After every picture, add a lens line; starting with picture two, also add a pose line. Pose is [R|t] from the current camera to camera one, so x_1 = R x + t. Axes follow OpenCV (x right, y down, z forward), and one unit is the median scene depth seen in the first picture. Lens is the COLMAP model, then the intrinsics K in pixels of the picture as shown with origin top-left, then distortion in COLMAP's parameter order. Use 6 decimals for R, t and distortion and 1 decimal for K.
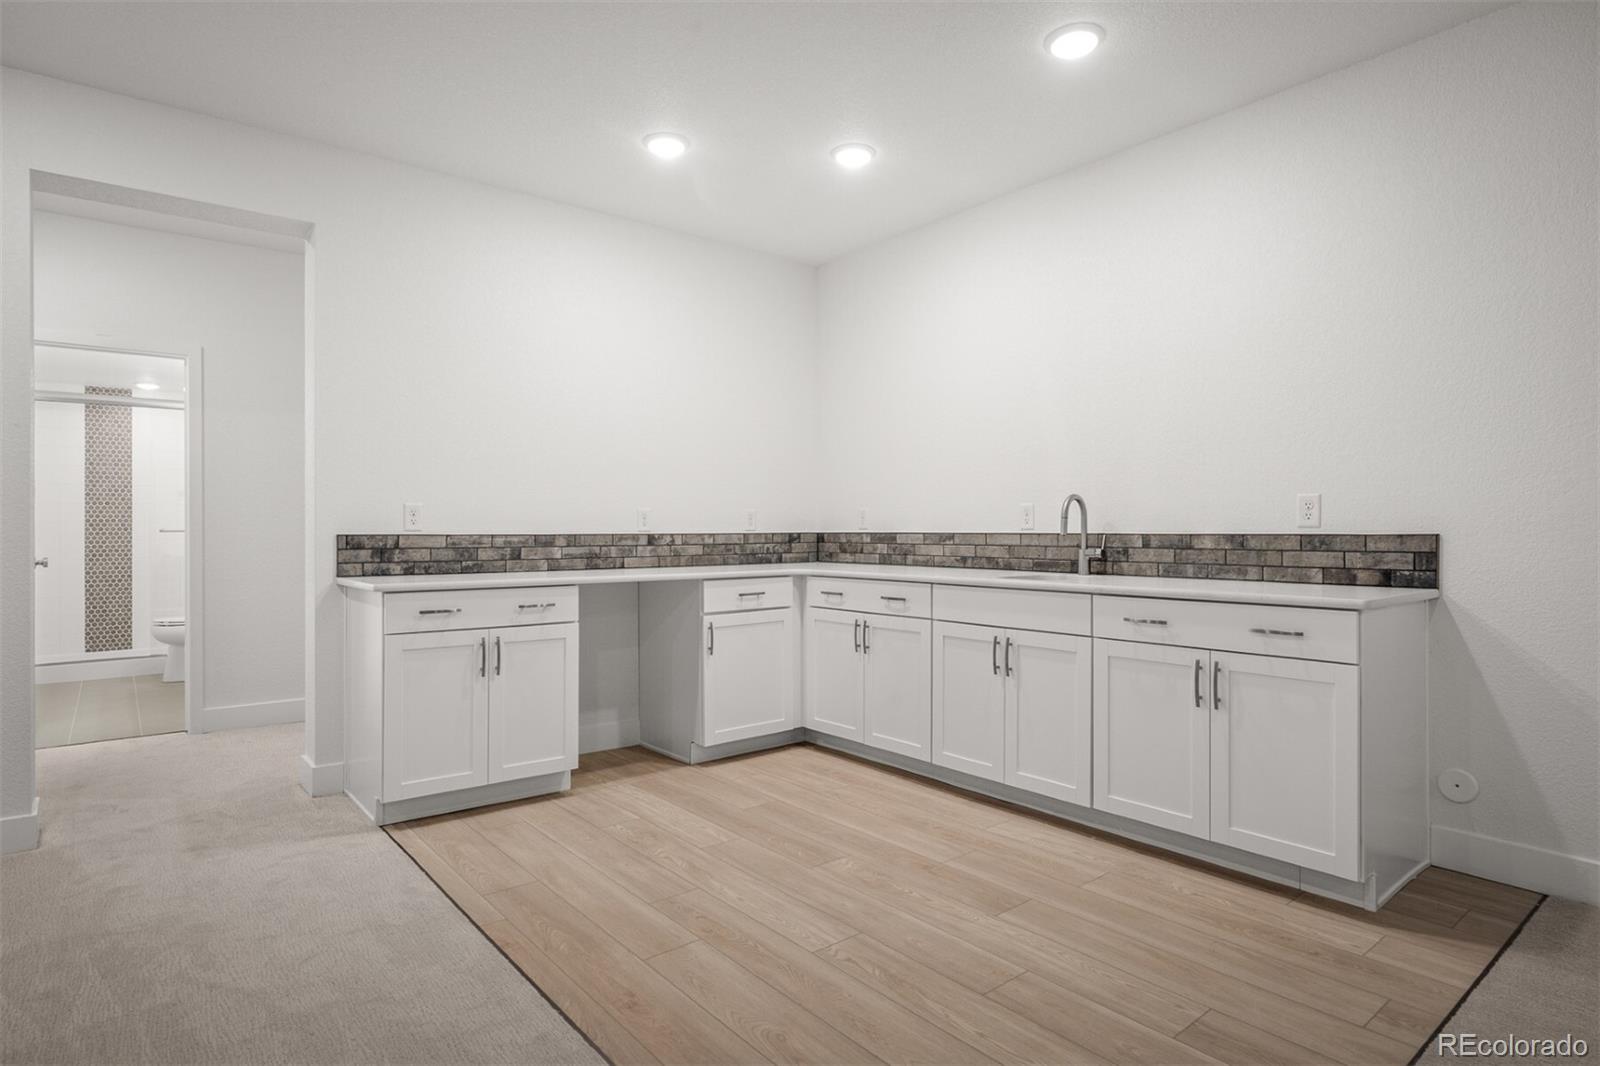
lens RADIAL K [[859.8, 0, 805.7], [0, 859.8, 527.7], [0, 0, 1]] dist [0.002596, 0.000842]
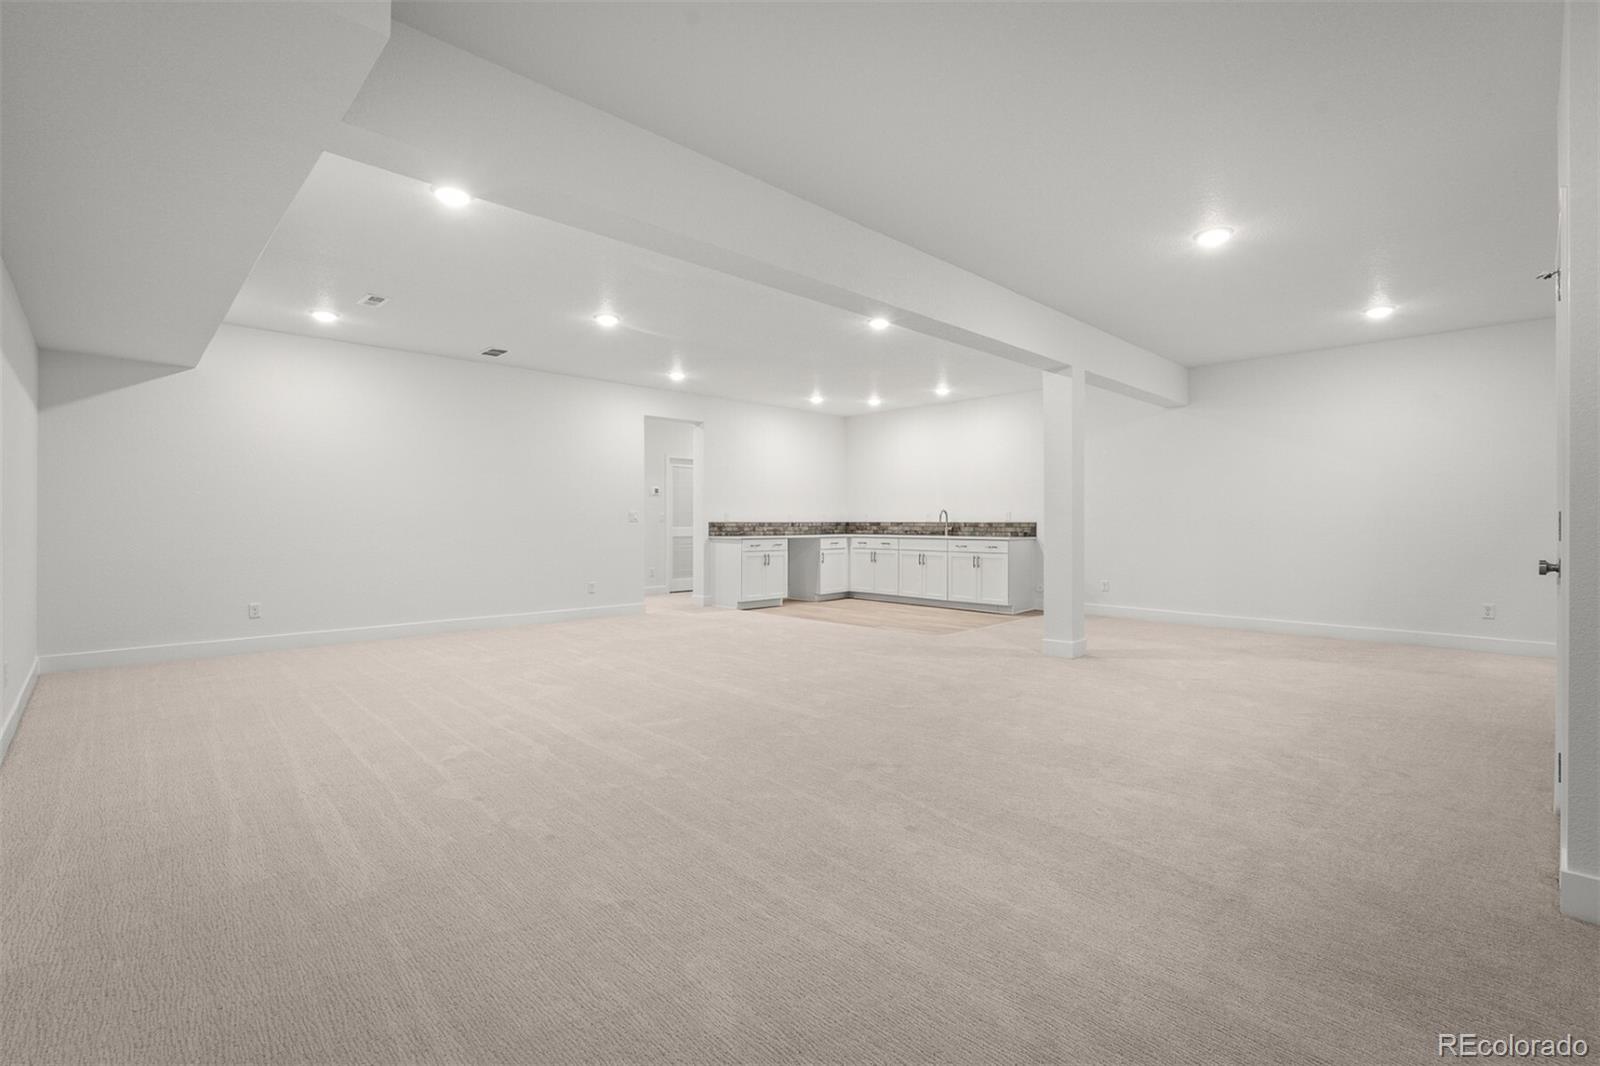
lens RADIAL K [[720.6, 0, 792.7], [0, 720.6, 524.7], [0, 0, 1]] dist [0.001517, 0.000012]
pose [[0.996677, 0.001919, 0.081430, -0.414939], [-0.002520, 0.999970, 0.007275, -0.002508], [-0.081414, -0.007456, 0.996652, -1.452033]]
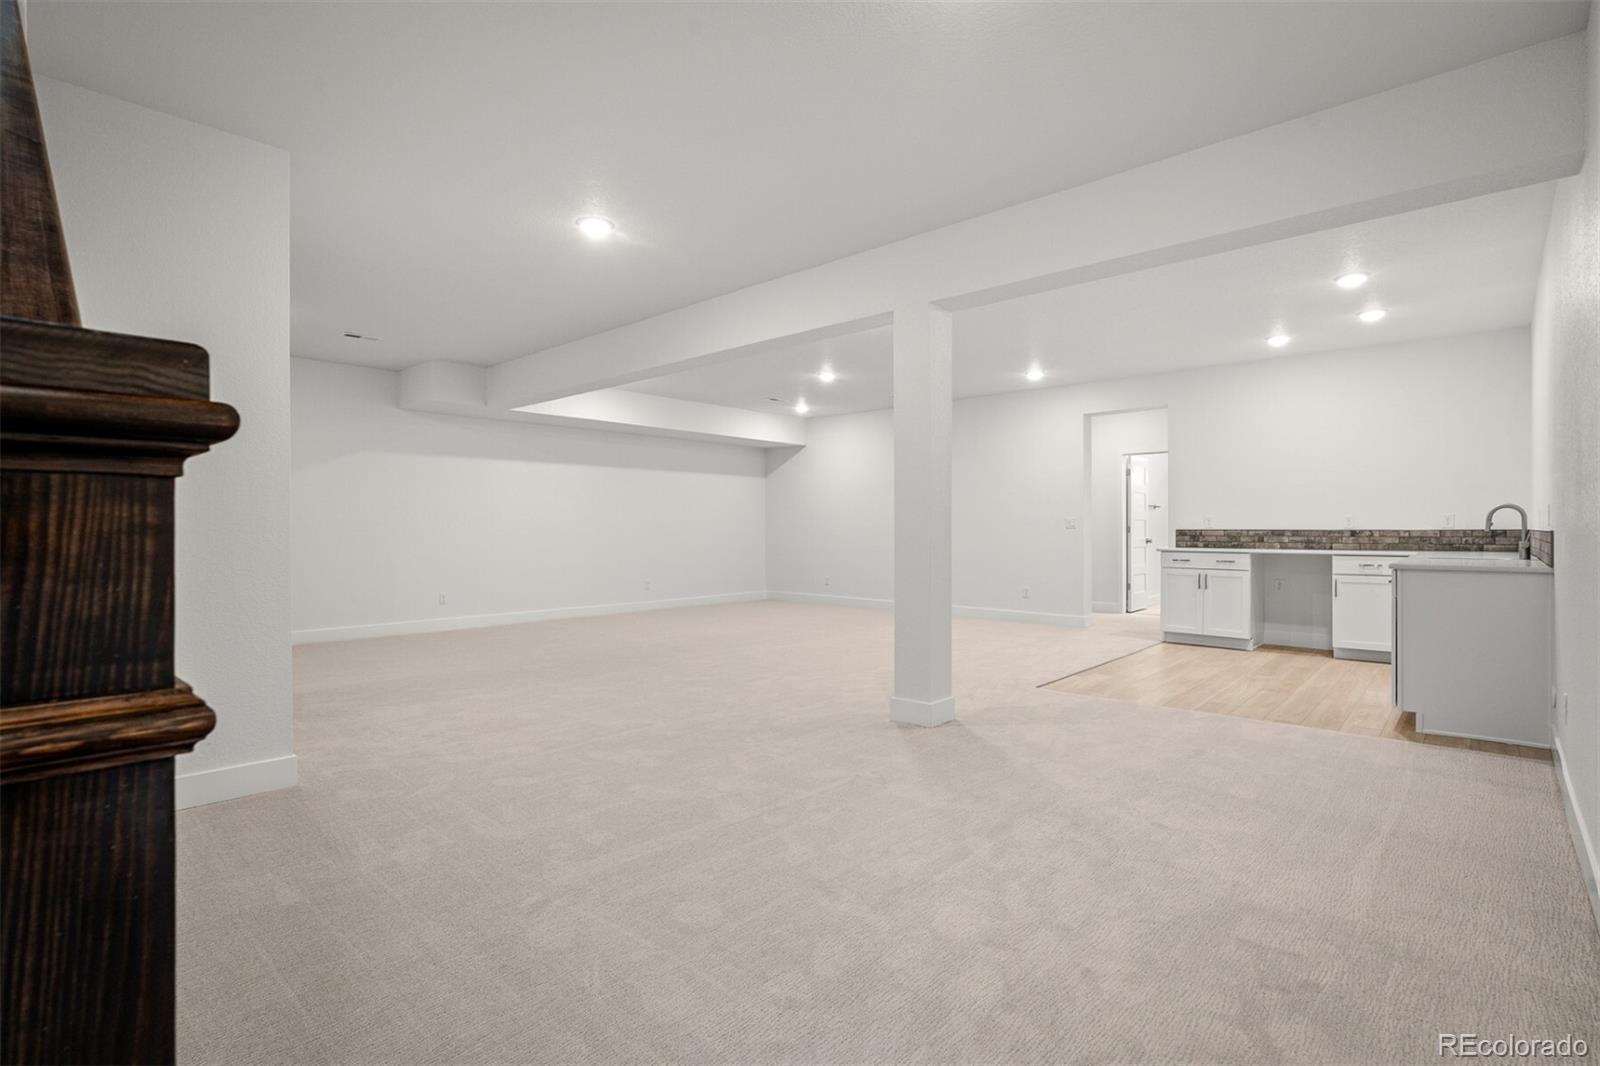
lens RADIAL K [[747.5, 0, 795.0], [0, 747.5, 530.2], [0, 0, 1]] dist [0.001348, -0.000017]
pose [[0.144698, 0.002635, -0.989472, 1.268912], [0.001284, 0.999995, 0.002851, 0.002408], [0.989475, -0.001683, 0.144694, -0.341230]]
